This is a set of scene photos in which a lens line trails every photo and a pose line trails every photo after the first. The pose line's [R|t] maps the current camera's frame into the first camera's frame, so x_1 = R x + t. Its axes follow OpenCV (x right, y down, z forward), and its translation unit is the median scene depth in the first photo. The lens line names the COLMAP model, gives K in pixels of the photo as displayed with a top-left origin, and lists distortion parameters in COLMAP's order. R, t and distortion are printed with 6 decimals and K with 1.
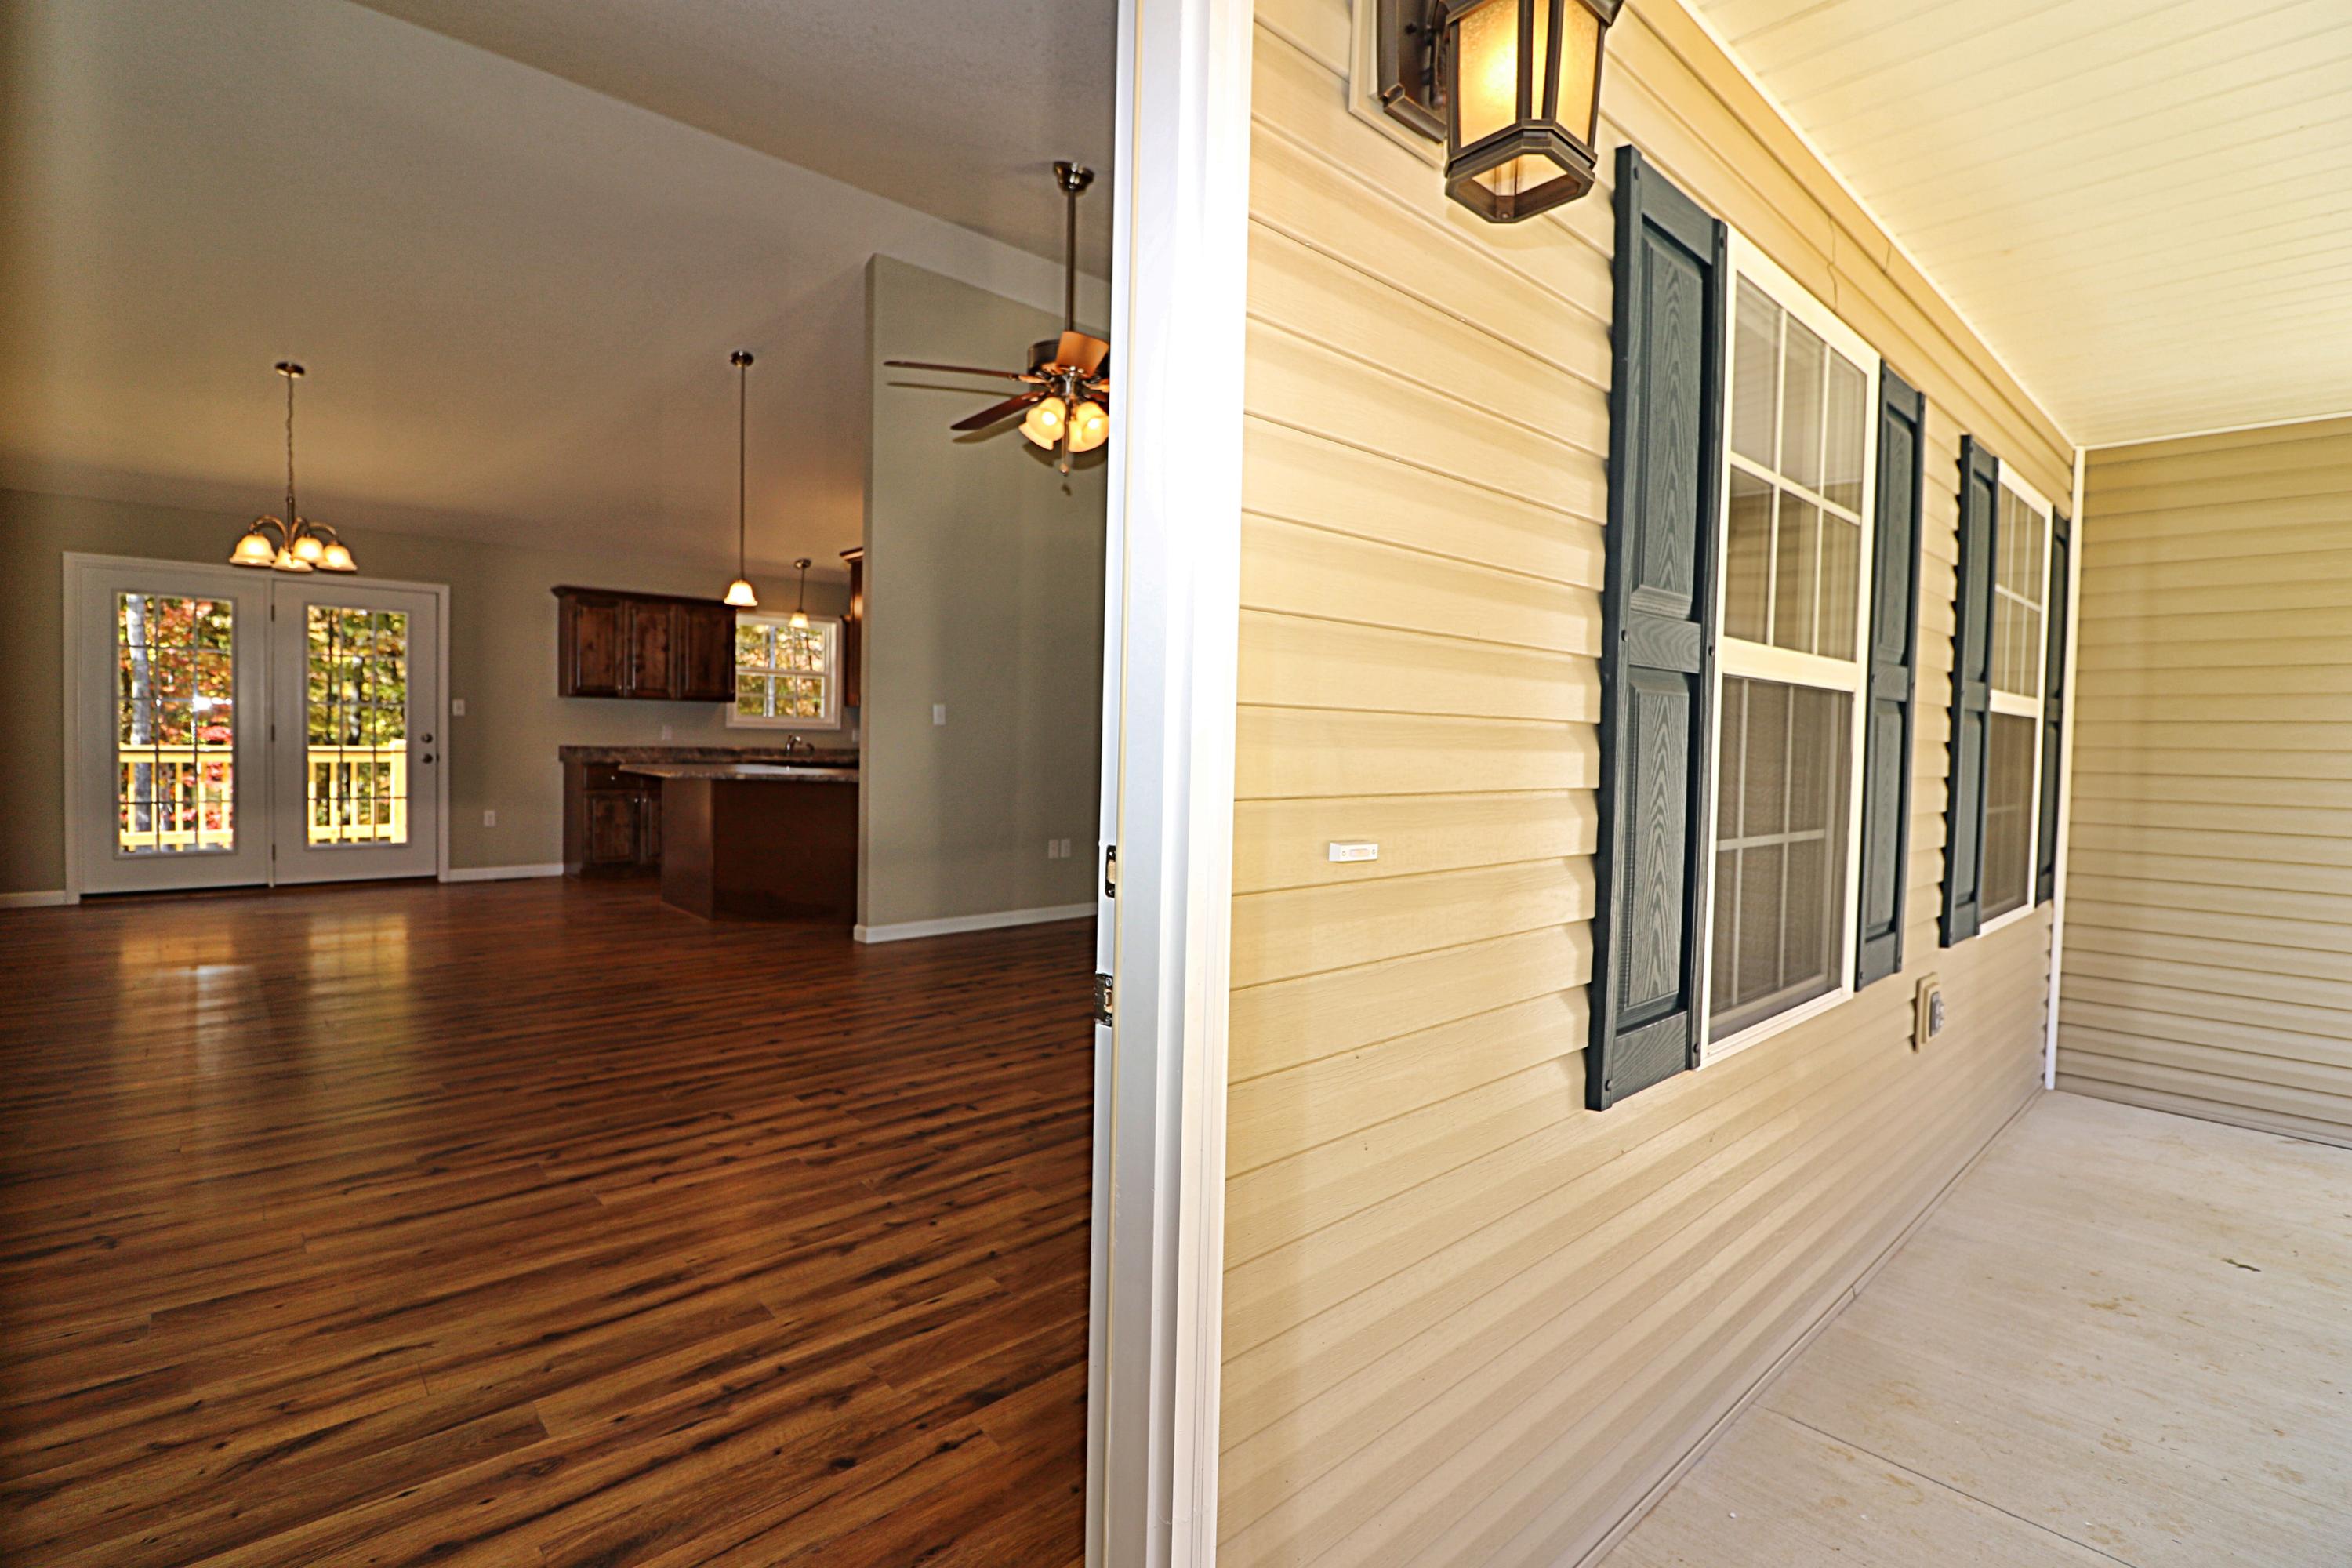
lens RADIAL K [[1075.8, 0, 1180.8], [0, 1075.8, 770.5], [0, 0, 1]] dist [-0.007123, -0.004711]
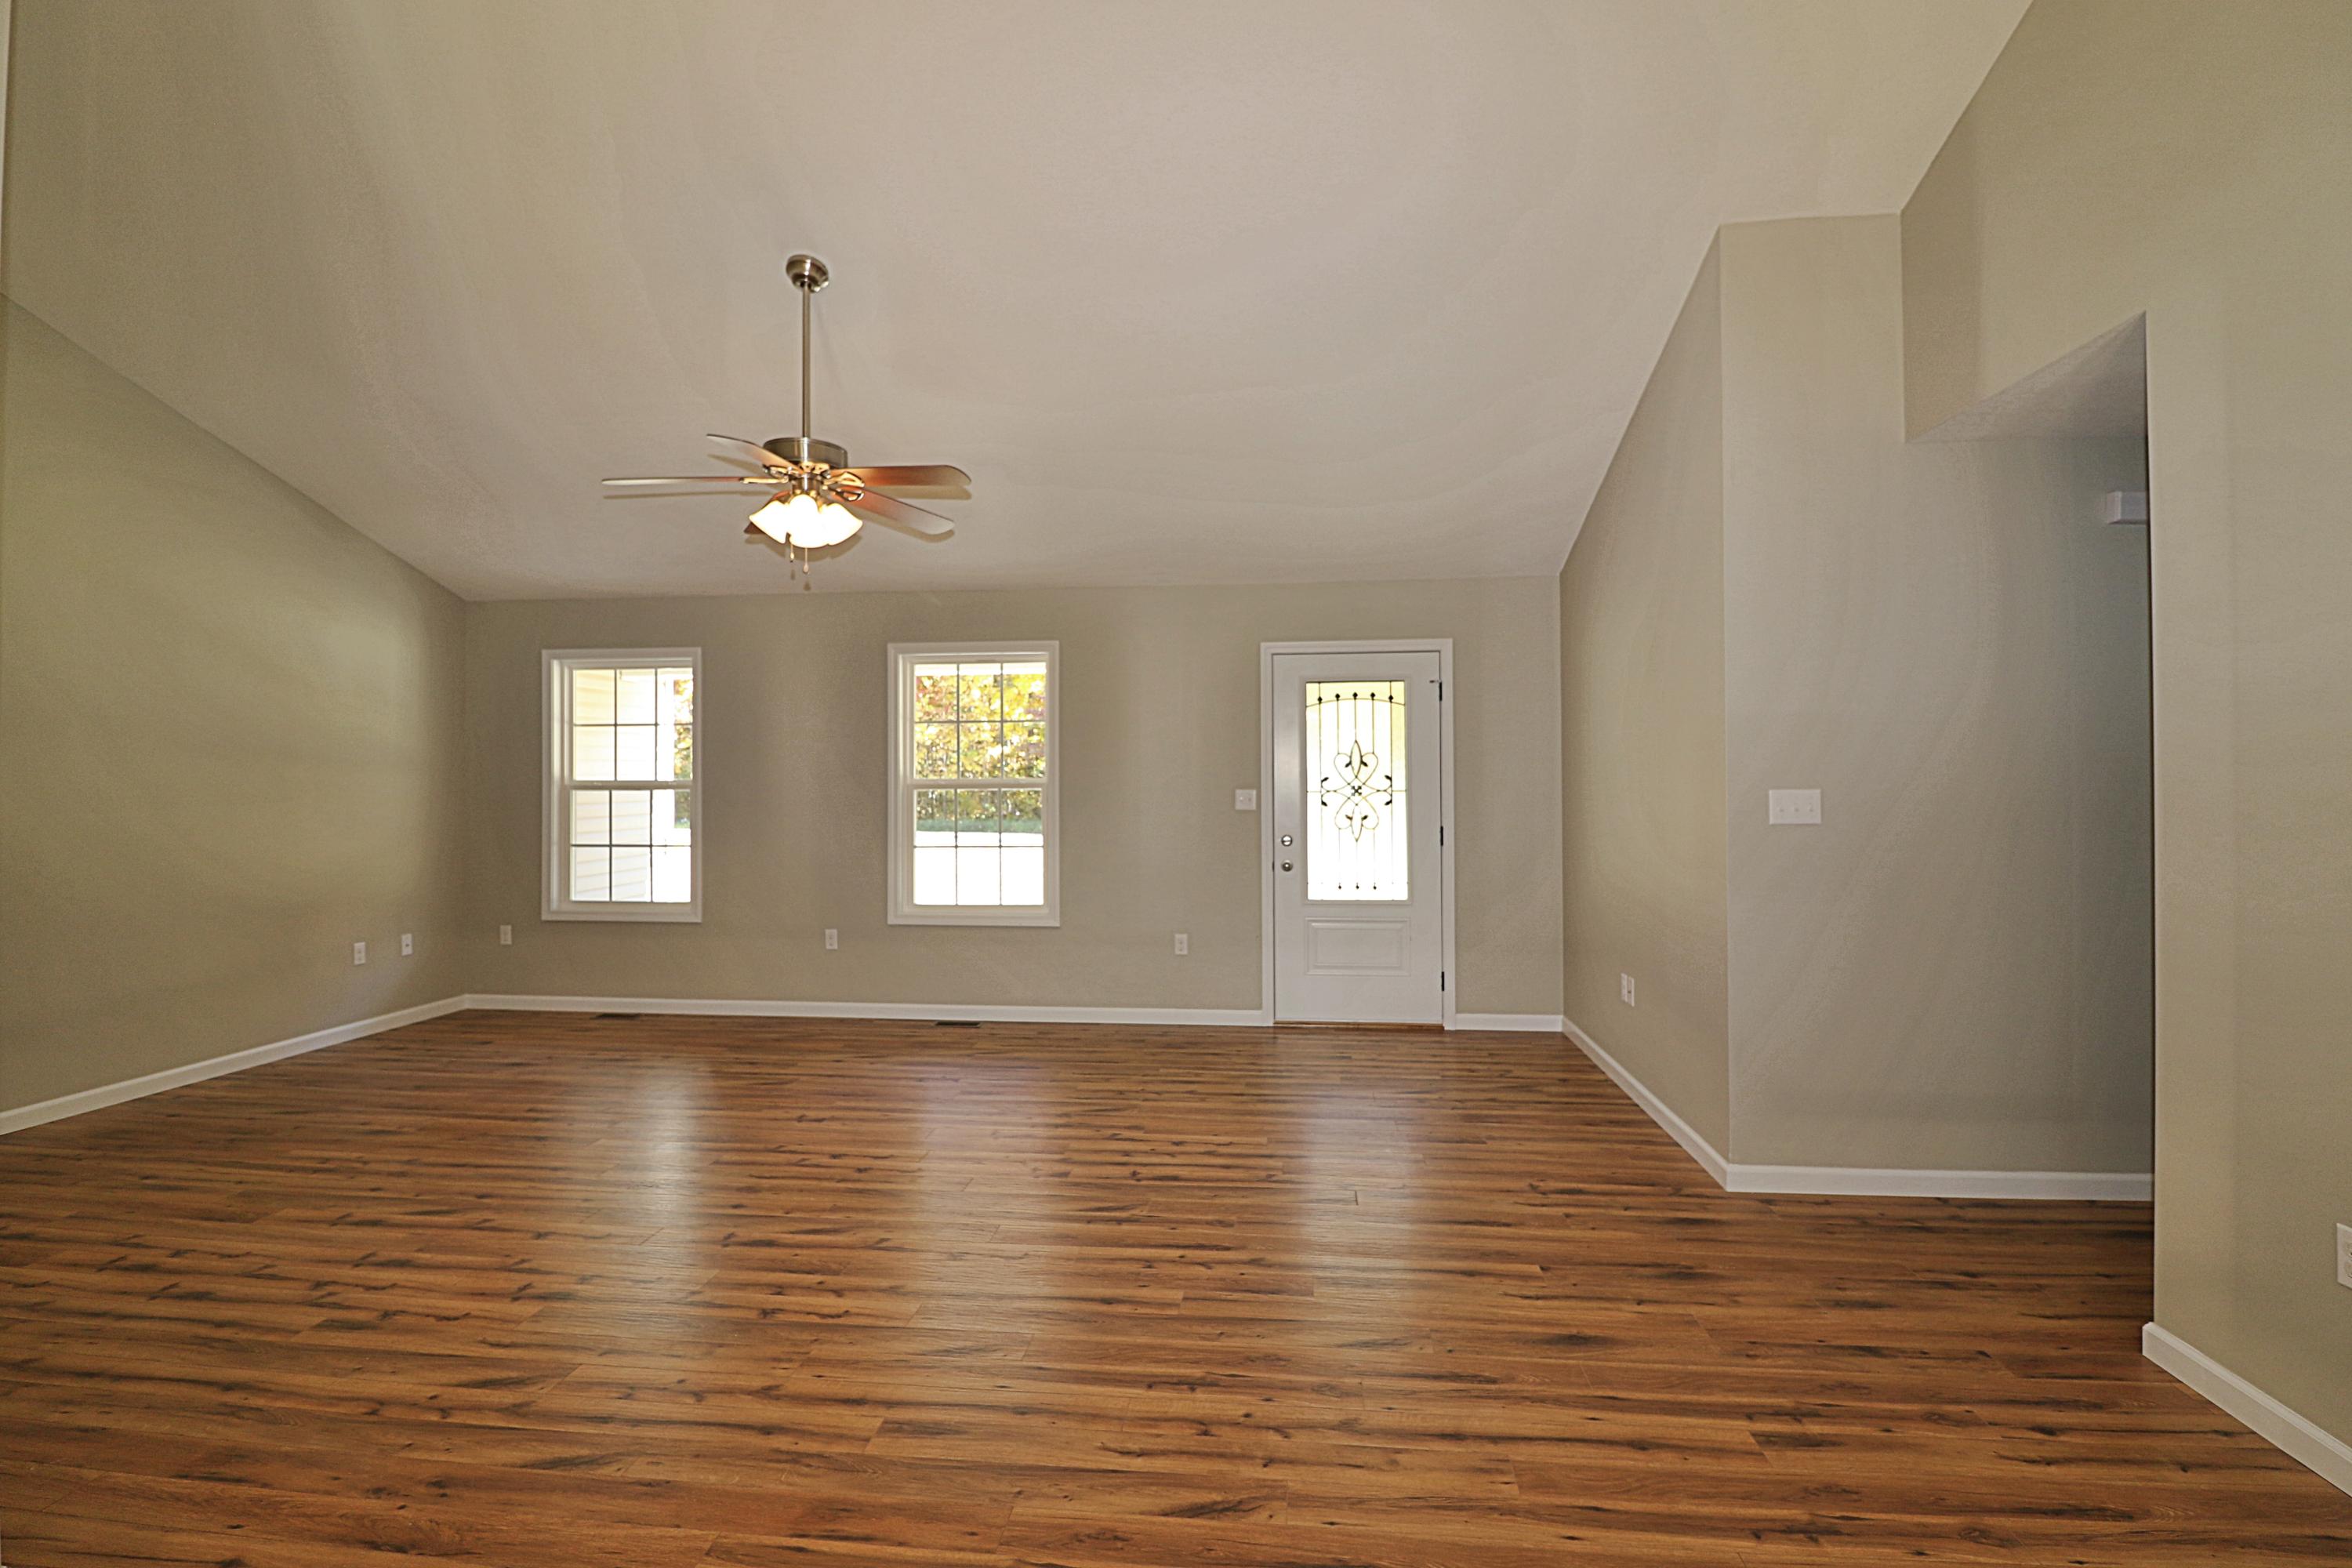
lens RADIAL K [[1075.8, 0, 1176.0], [0, 1075.8, 771.6], [0, 0, 1]] dist [-0.007123, -0.004711]
pose [[-0.656594, -0.014736, 0.754101, -0.749337], [0.012774, 0.999448, 0.030653, -0.083873], [-0.754136, 0.029759, -0.656043, 0.972673]]
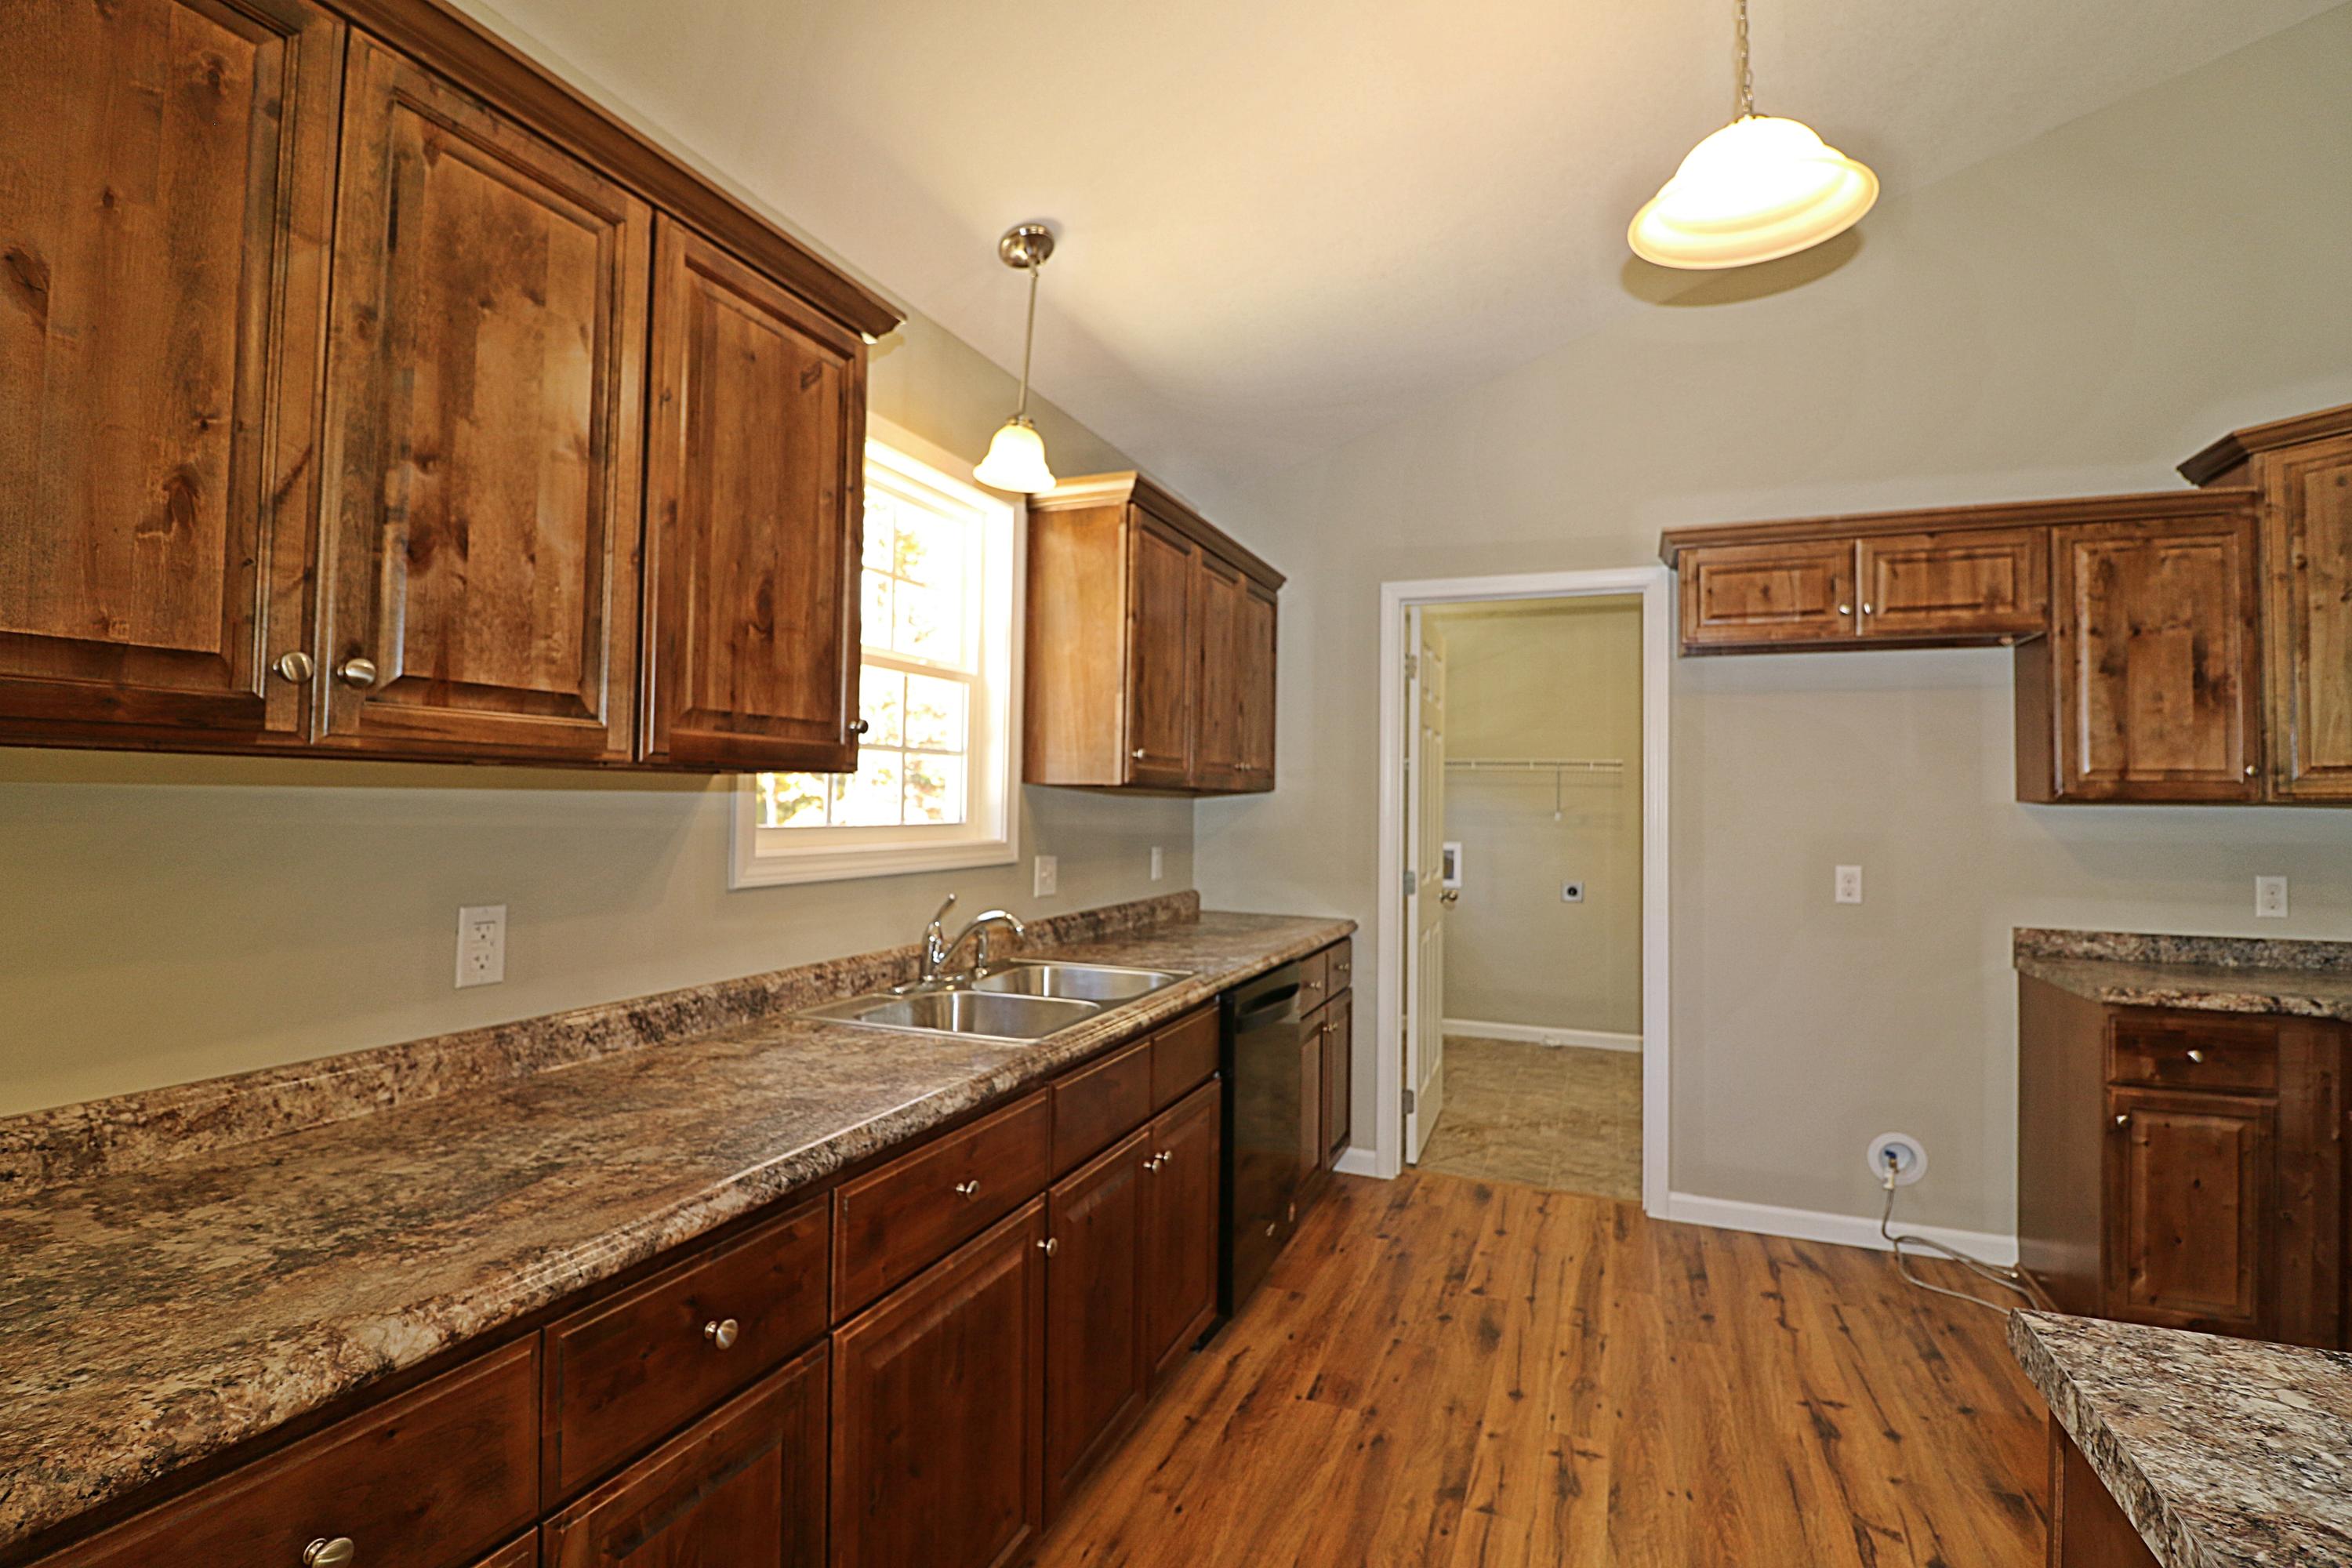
lens RADIAL K [[1075.8, 0, 1190.4], [0, 1075.8, 773.6], [0, 0, 1]] dist [-0.007123, -0.004711]
pose [[0.899691, 0.002396, 0.436521, -0.698098], [0.019165, 0.998804, -0.044982, -0.083547], [-0.436107, 0.048836, 0.898569, 1.221414]]
